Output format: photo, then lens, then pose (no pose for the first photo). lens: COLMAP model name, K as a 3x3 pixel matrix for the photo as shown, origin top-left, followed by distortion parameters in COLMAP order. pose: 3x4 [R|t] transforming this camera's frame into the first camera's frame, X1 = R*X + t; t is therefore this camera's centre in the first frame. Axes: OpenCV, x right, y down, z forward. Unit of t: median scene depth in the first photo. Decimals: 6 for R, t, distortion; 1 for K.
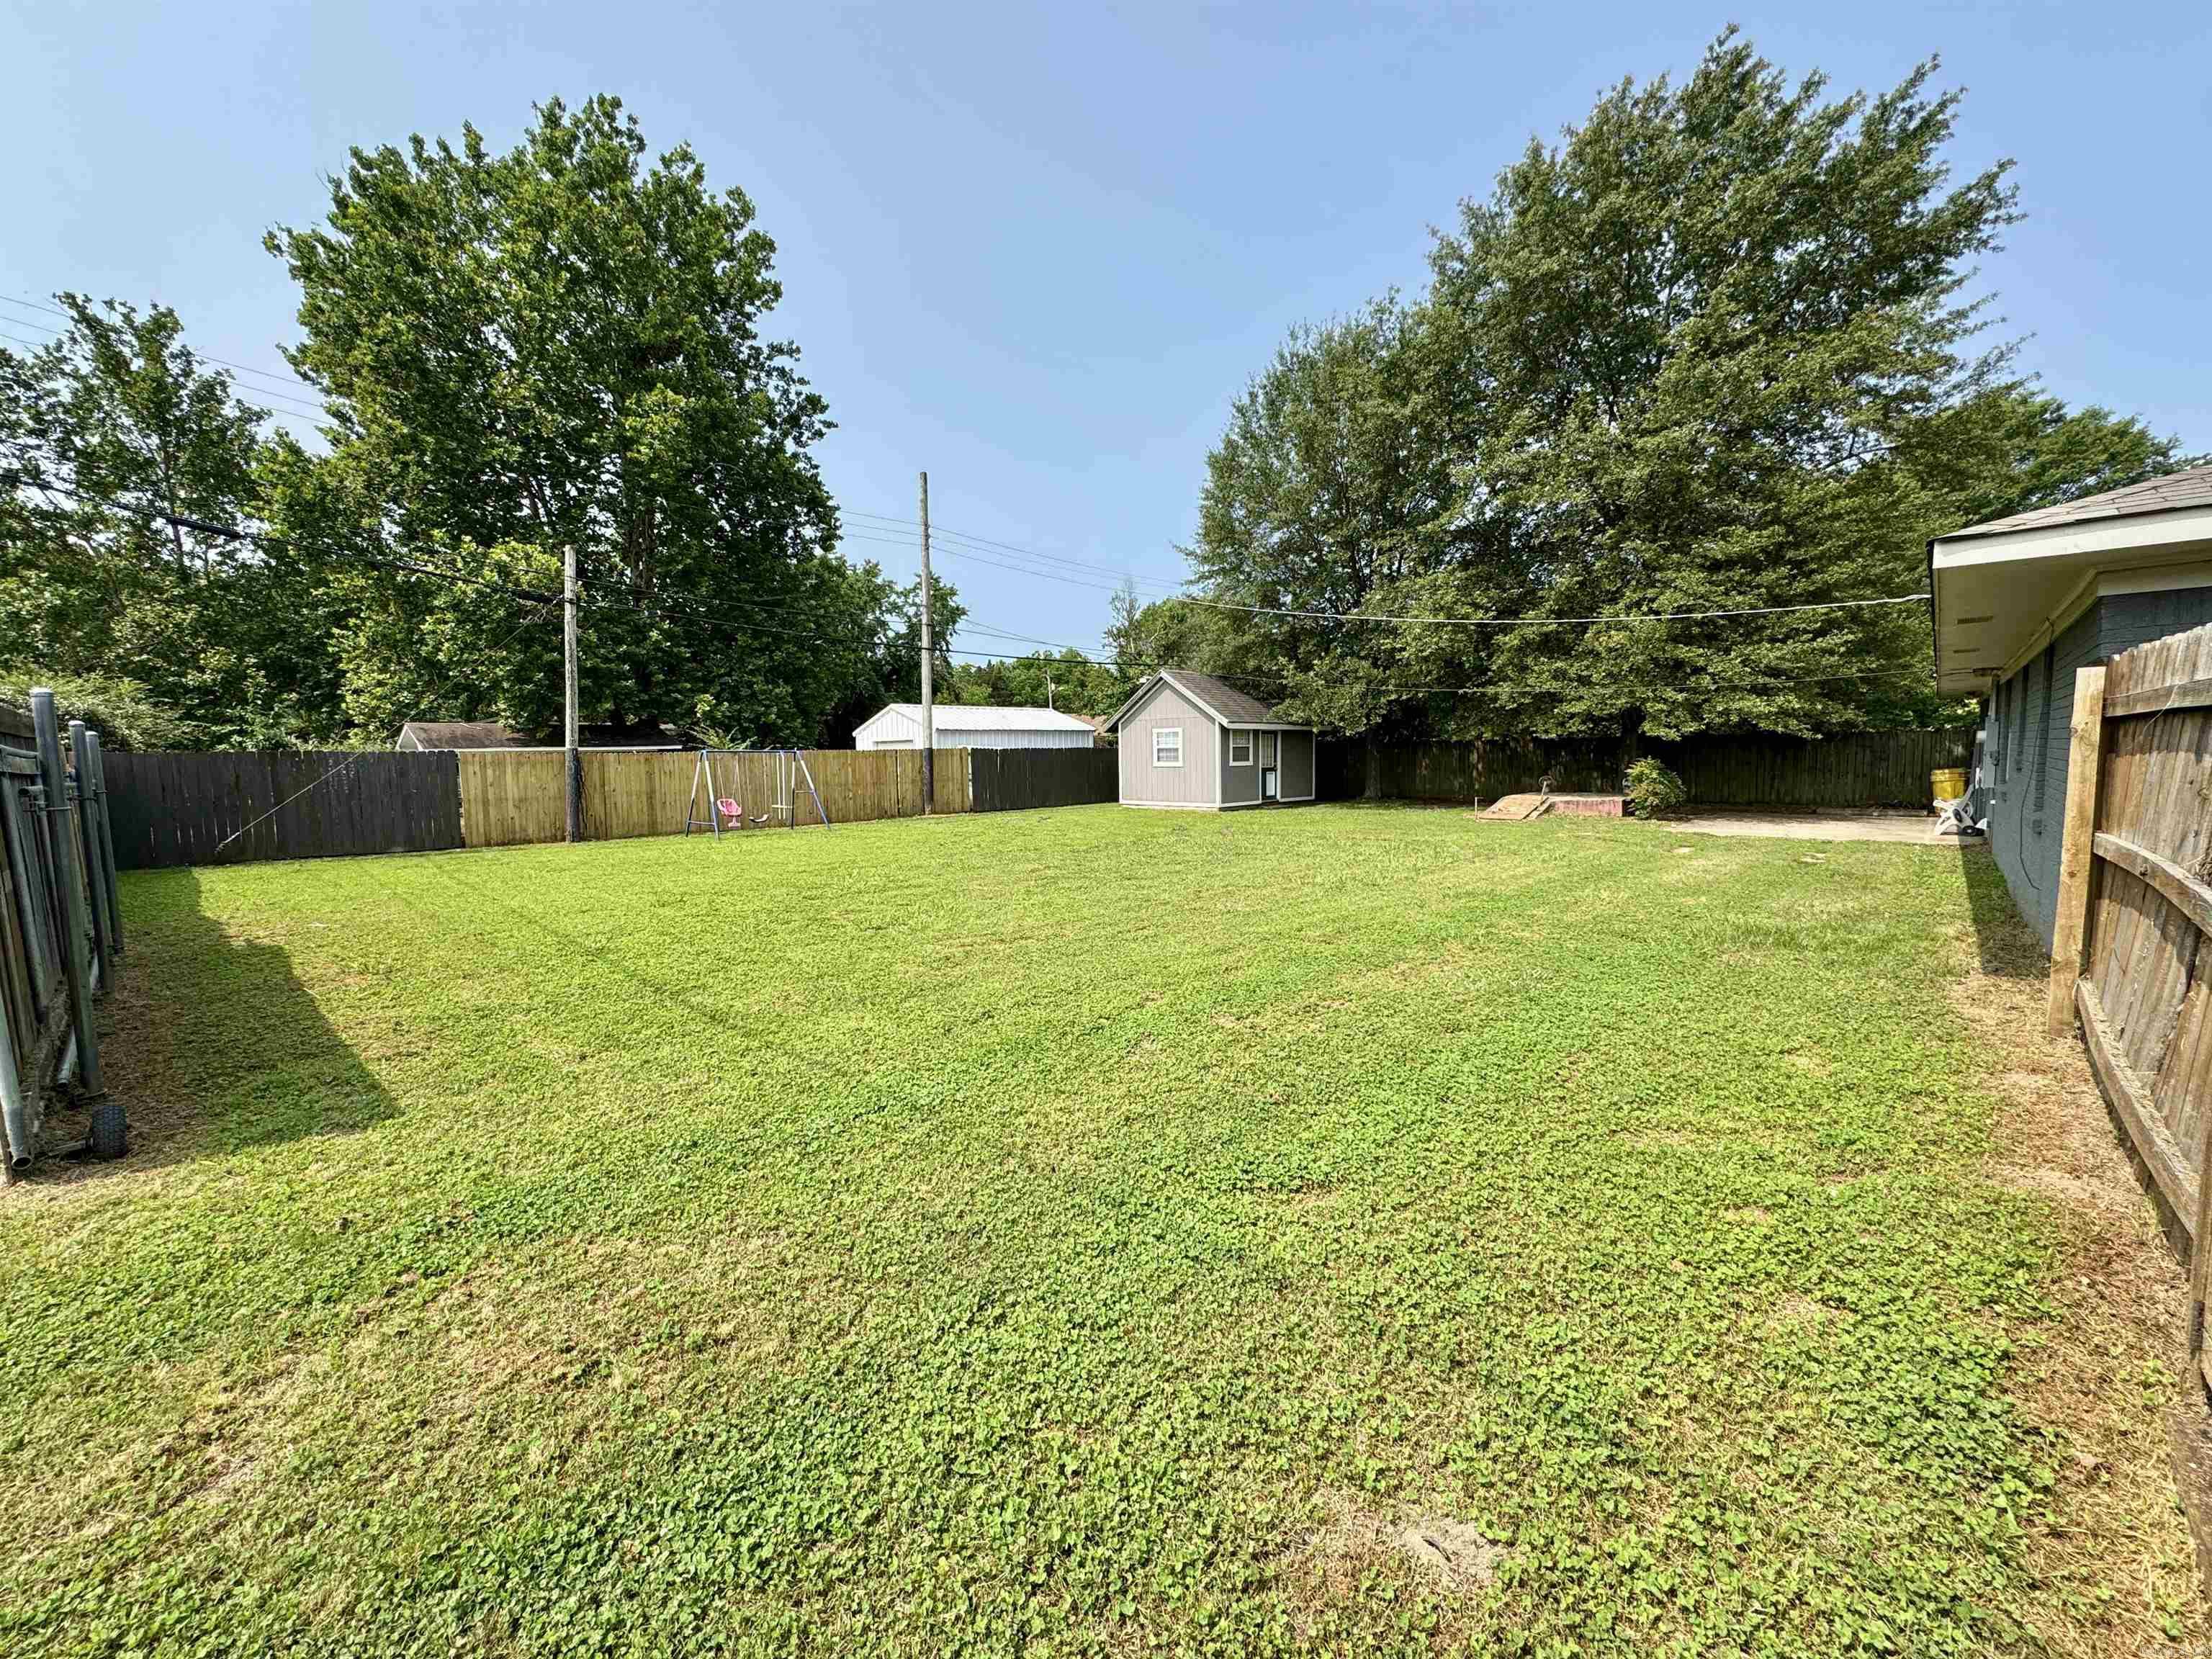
lens RADIAL K [[872.1, 0, 1106.0], [0, 872.1, 829.5], [0, 0, 1]] dist [-0.001562, 0.000672]
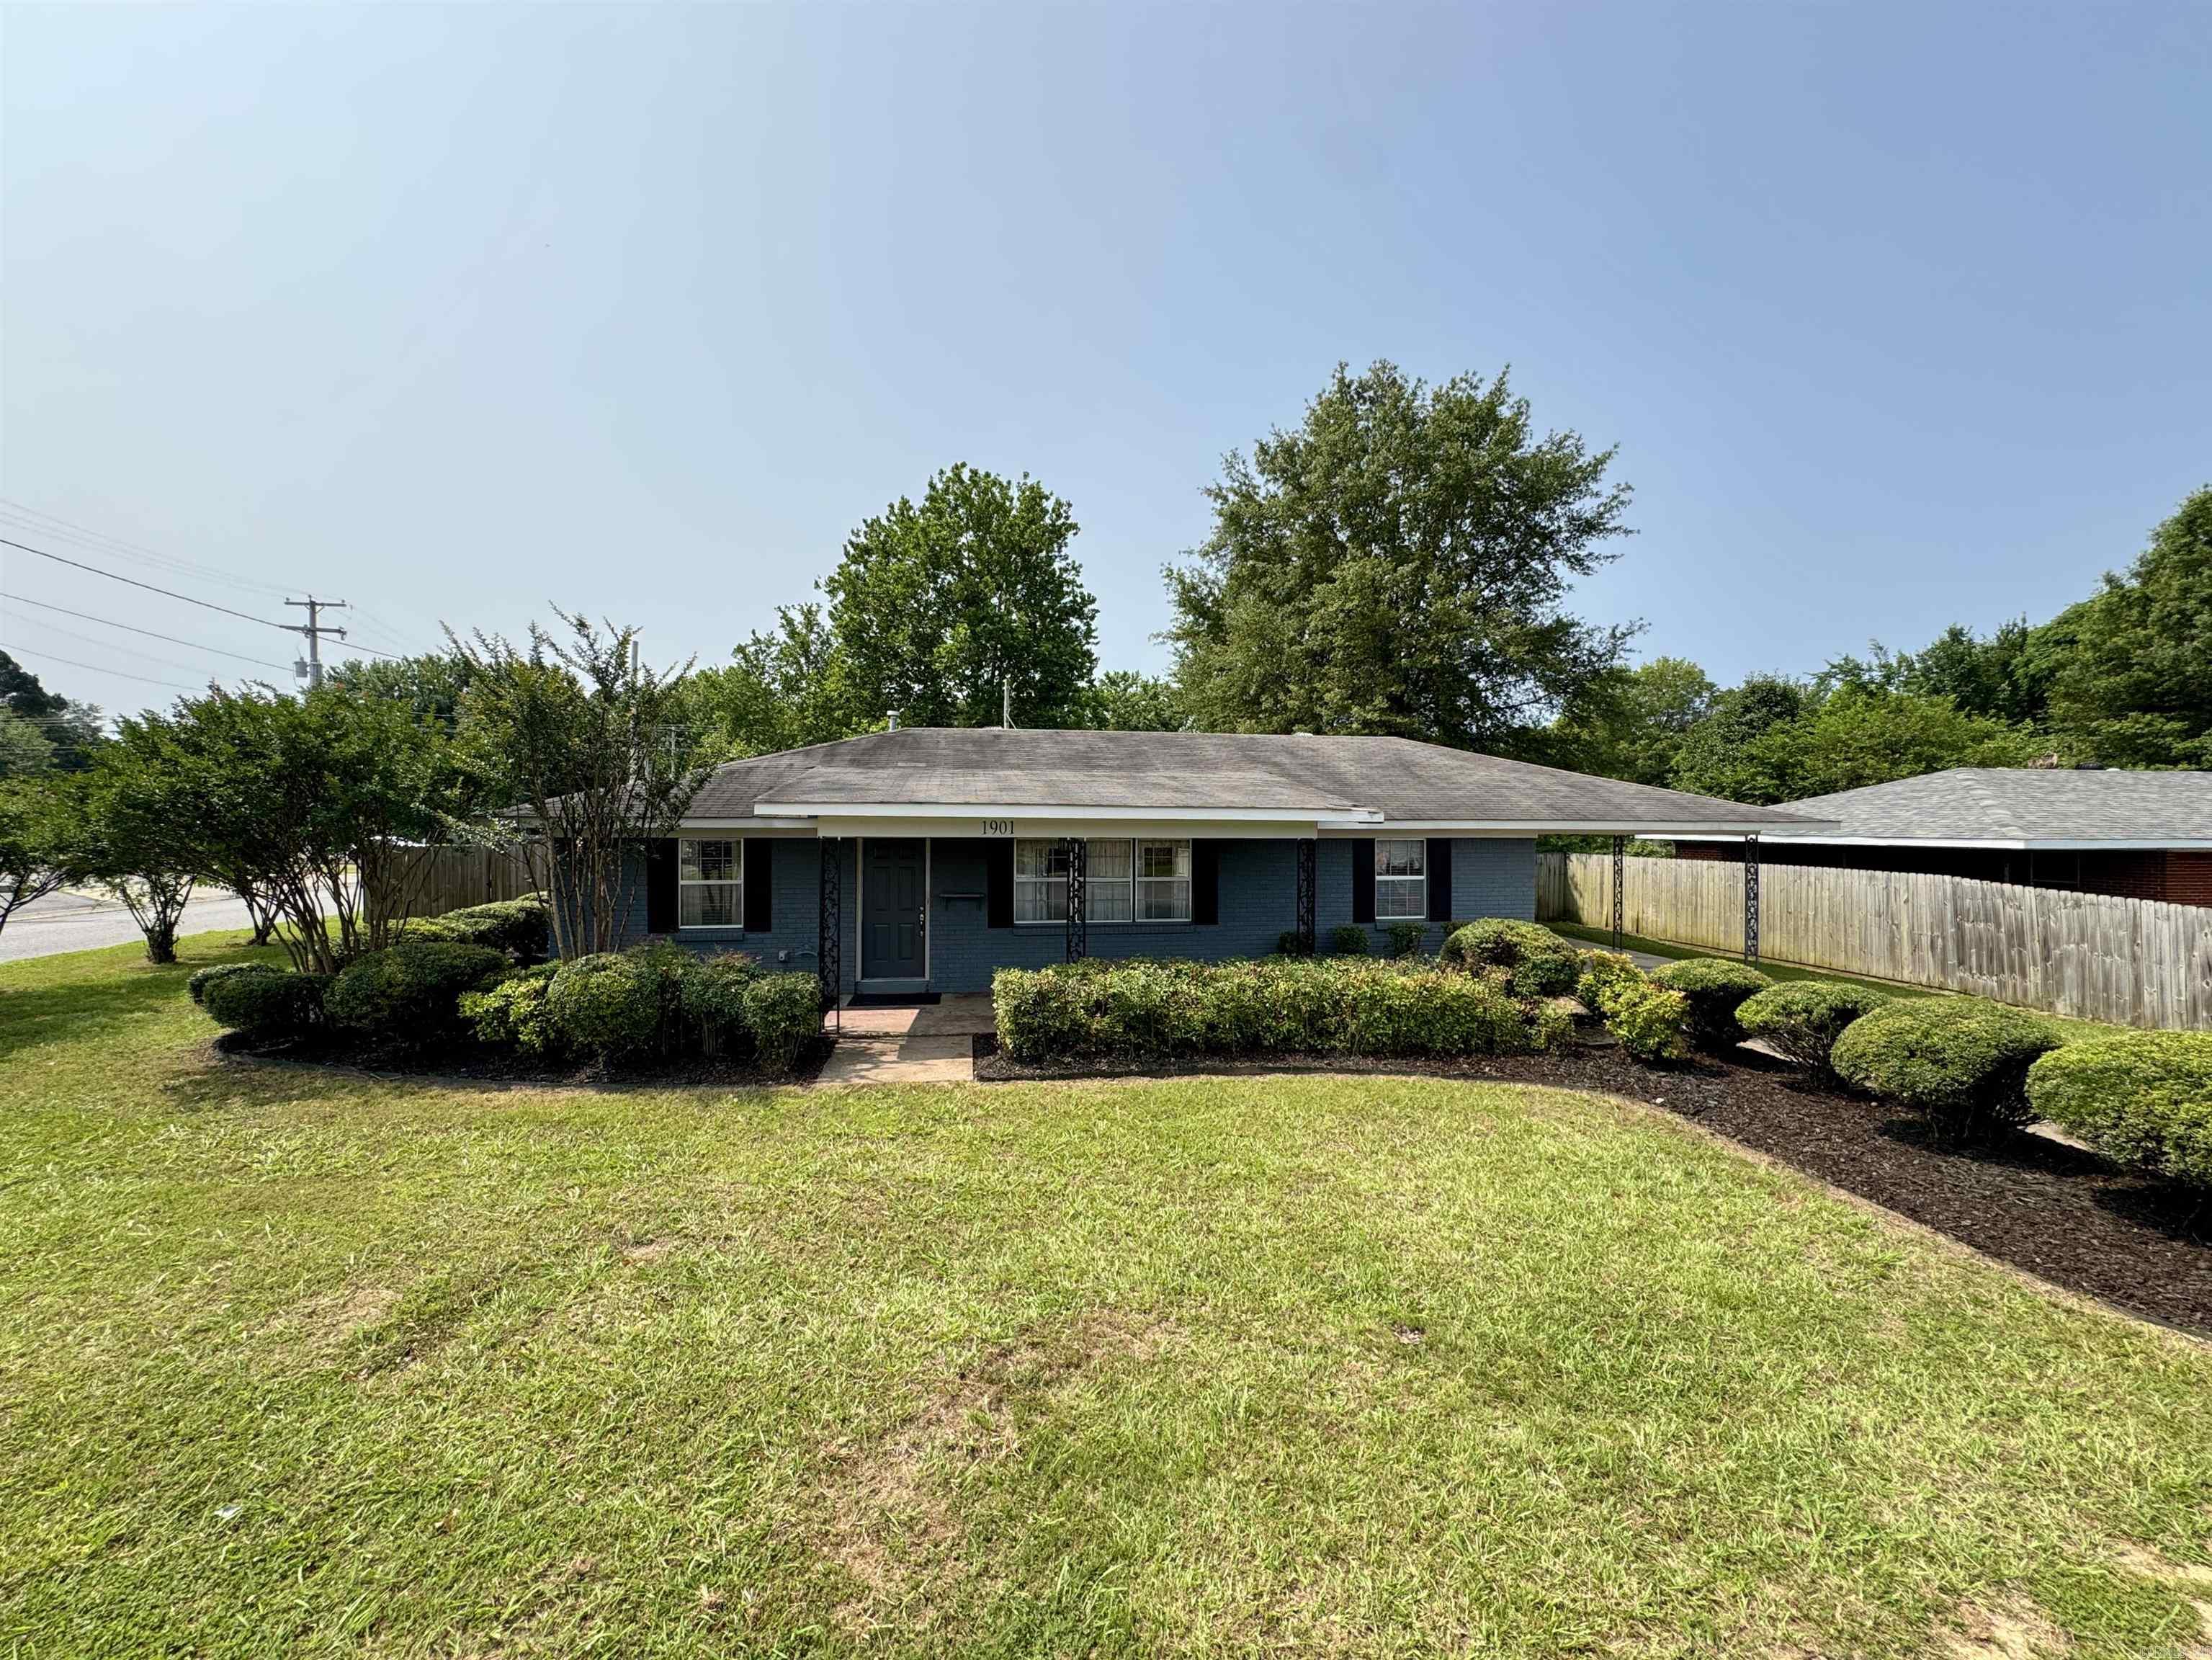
lens RADIAL K [[908.1, 0, 1110.9], [0, 908.1, 822.0], [0, 0, 1]] dist [0.001707, 0.000108]
pose [[0.795809, 0.024042, -0.605070, 0.756761], [-0.069938, 0.996174, -0.052402, -0.038390], [0.601495, 0.084019, 0.794446, -0.205536]]
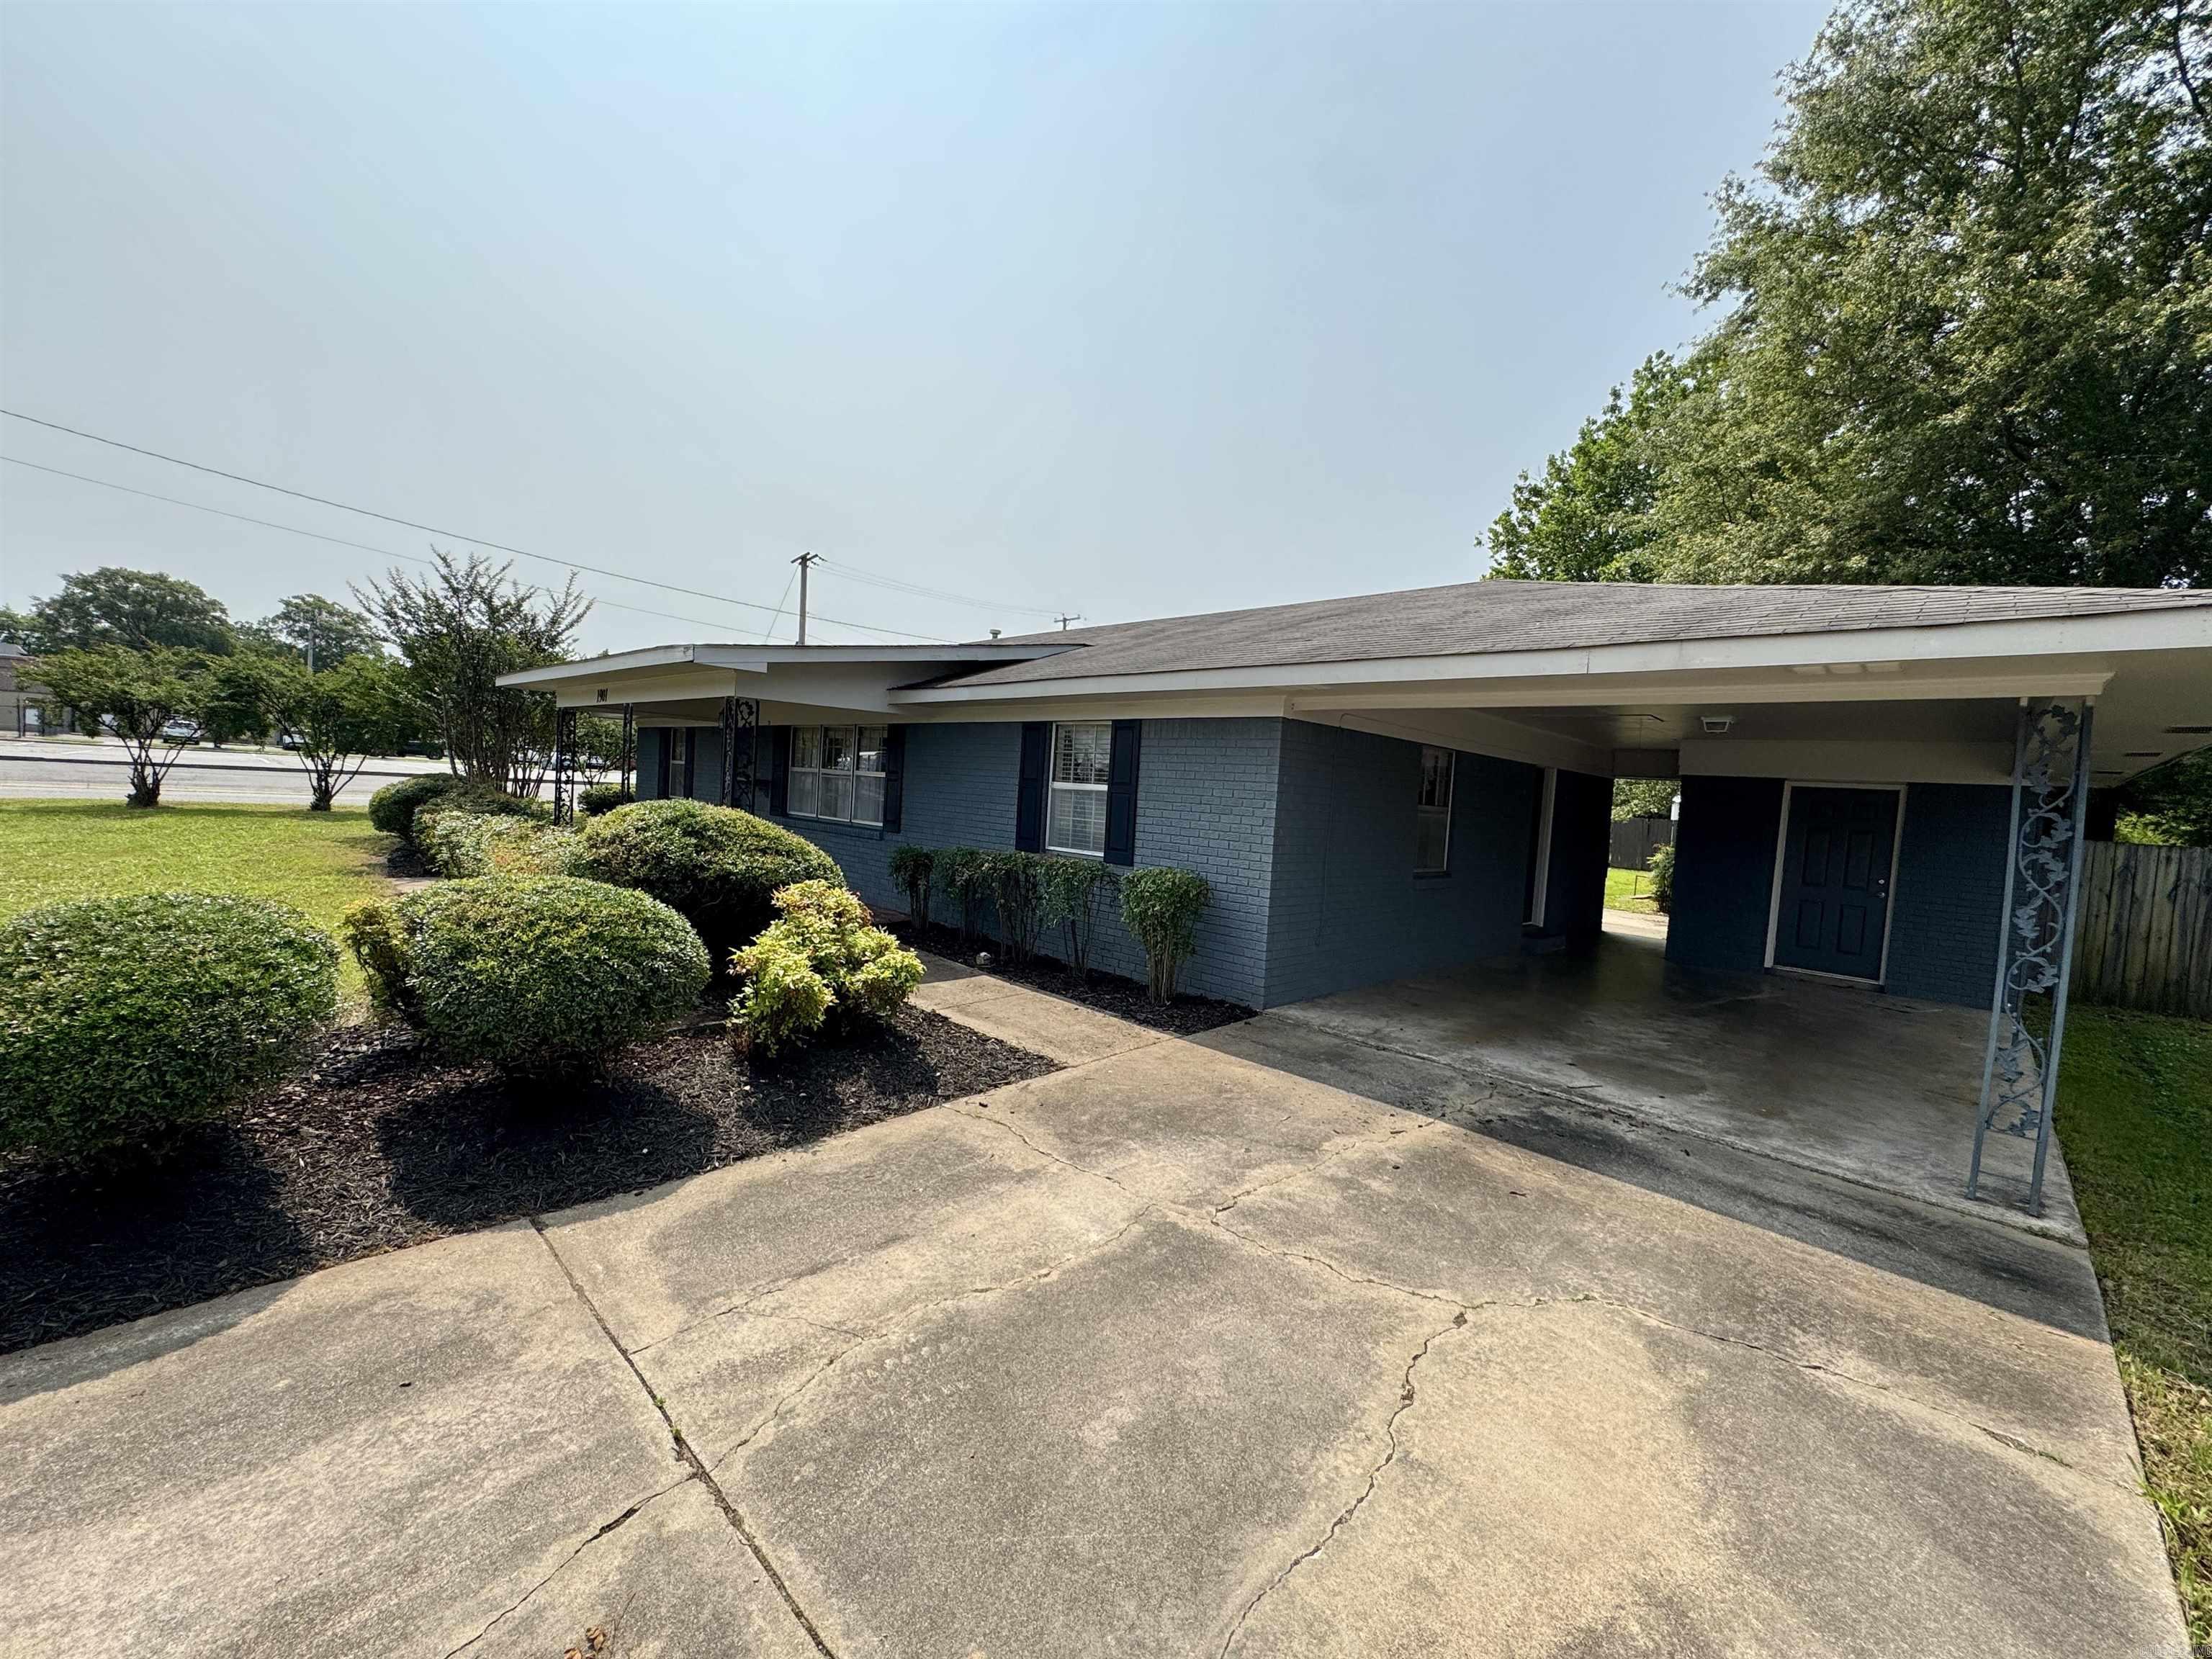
lens RADIAL K [[872.1, 0, 1106.0], [0, 872.1, 829.5], [0, 0, 1]] dist [-0.001562, 0.000672]
pose [[-0.000883, 0.072238, -0.997387, 0.851277], [-0.143329, 0.987080, 0.071618, -0.050261], [0.989675, 0.143017, 0.009482, 0.208654]]
